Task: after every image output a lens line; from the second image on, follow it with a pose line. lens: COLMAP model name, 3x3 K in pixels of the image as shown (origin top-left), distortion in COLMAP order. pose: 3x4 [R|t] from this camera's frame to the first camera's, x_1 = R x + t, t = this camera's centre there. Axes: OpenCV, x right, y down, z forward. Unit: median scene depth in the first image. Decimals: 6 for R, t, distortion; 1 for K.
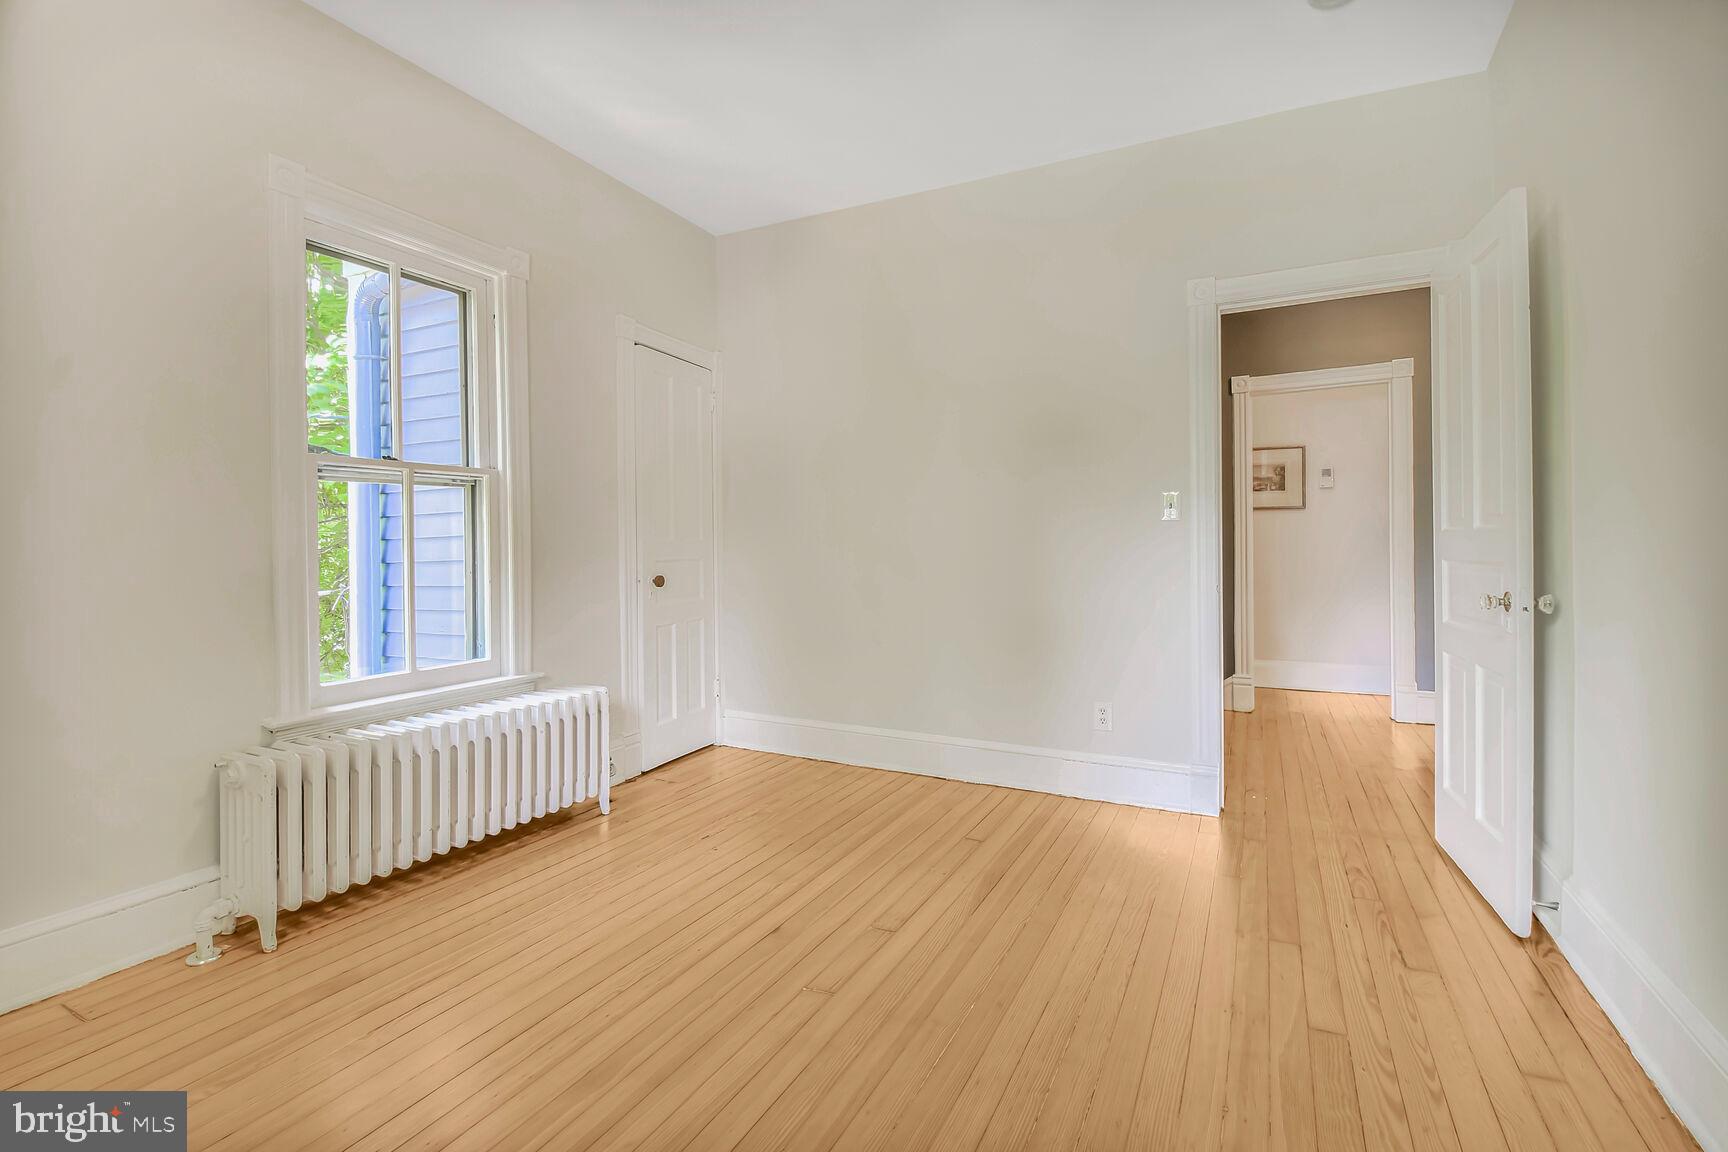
lens RADIAL K [[783.6, 0, 871.7], [0, 783.6, 567.5], [0, 0, 1]] dist [0.027493, -0.021034]
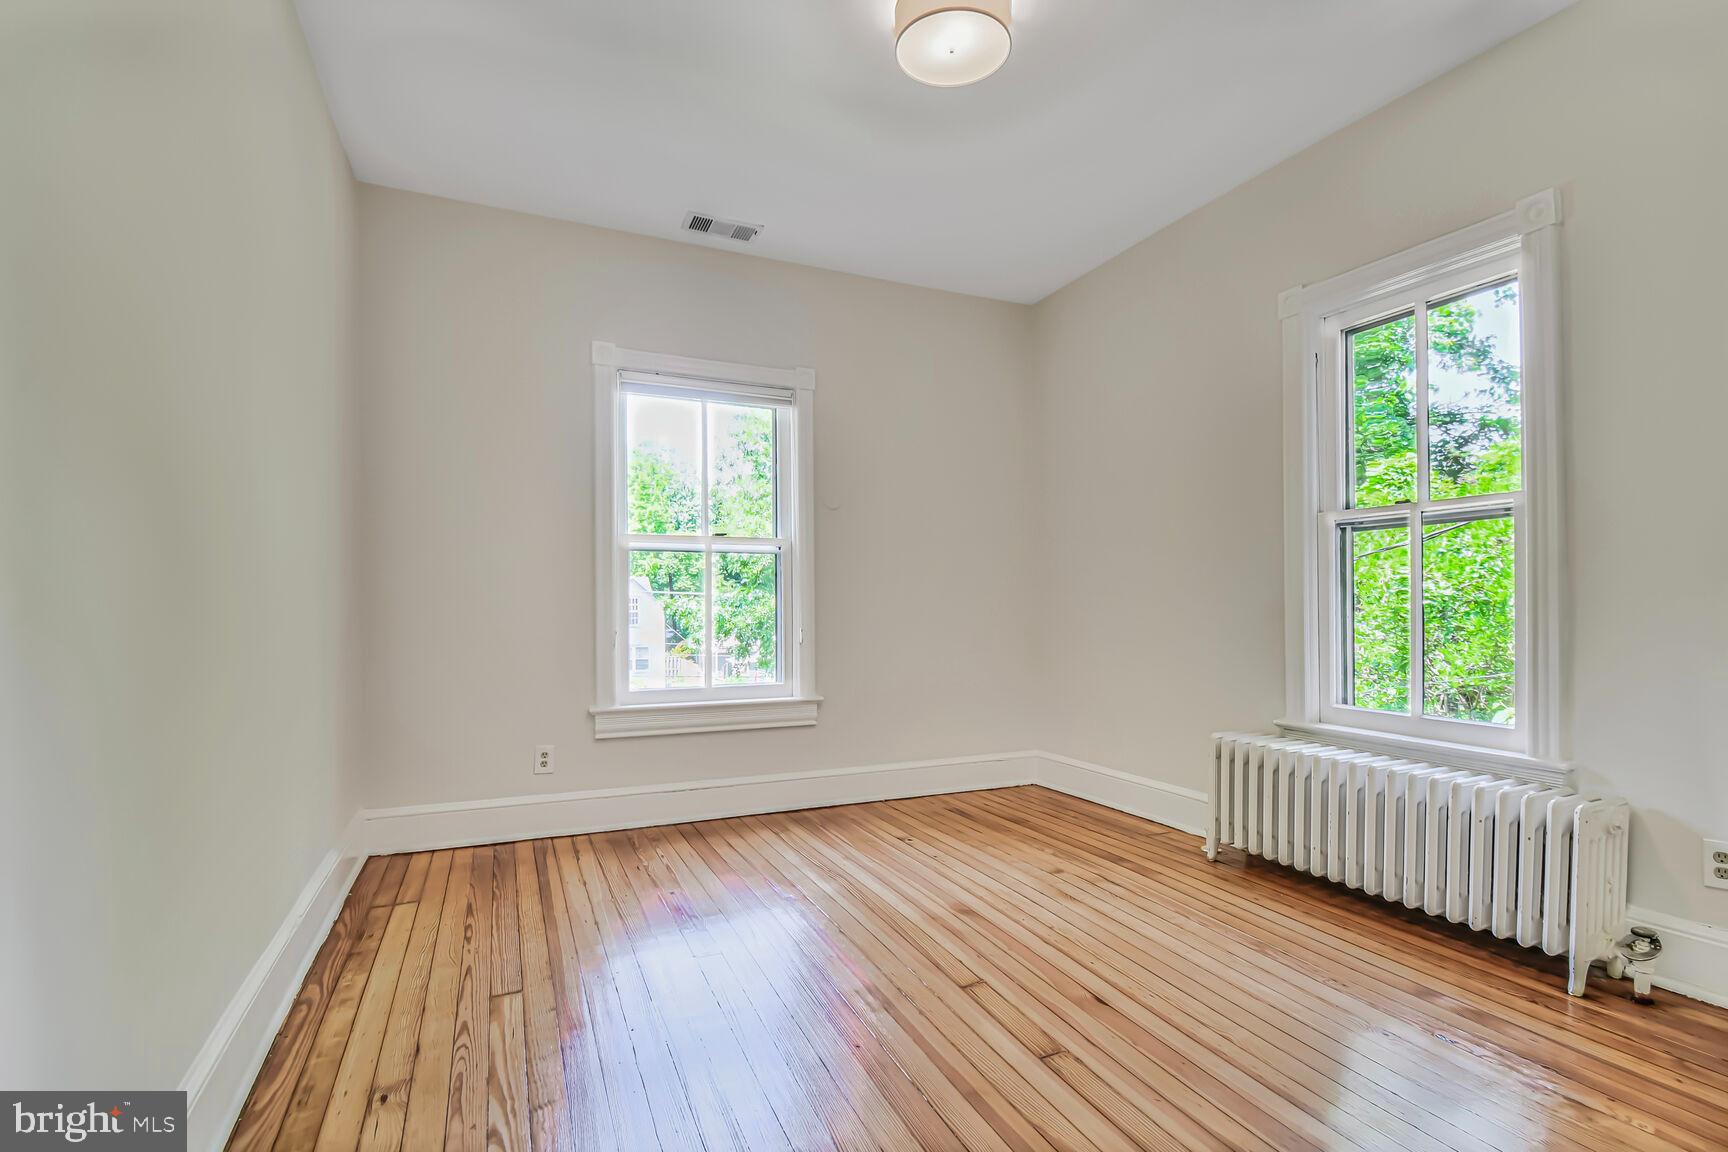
lens RADIAL K [[783.6, 0, 871.7], [0, 783.6, 567.5], [0, 0, 1]] dist [0.027493, -0.021034]
pose [[-0.615262, -0.018872, -0.788097, 0.698307], [-0.014340, 0.999816, -0.012747, -0.037361], [0.788192, 0.003459, -0.615420, 1.186512]]
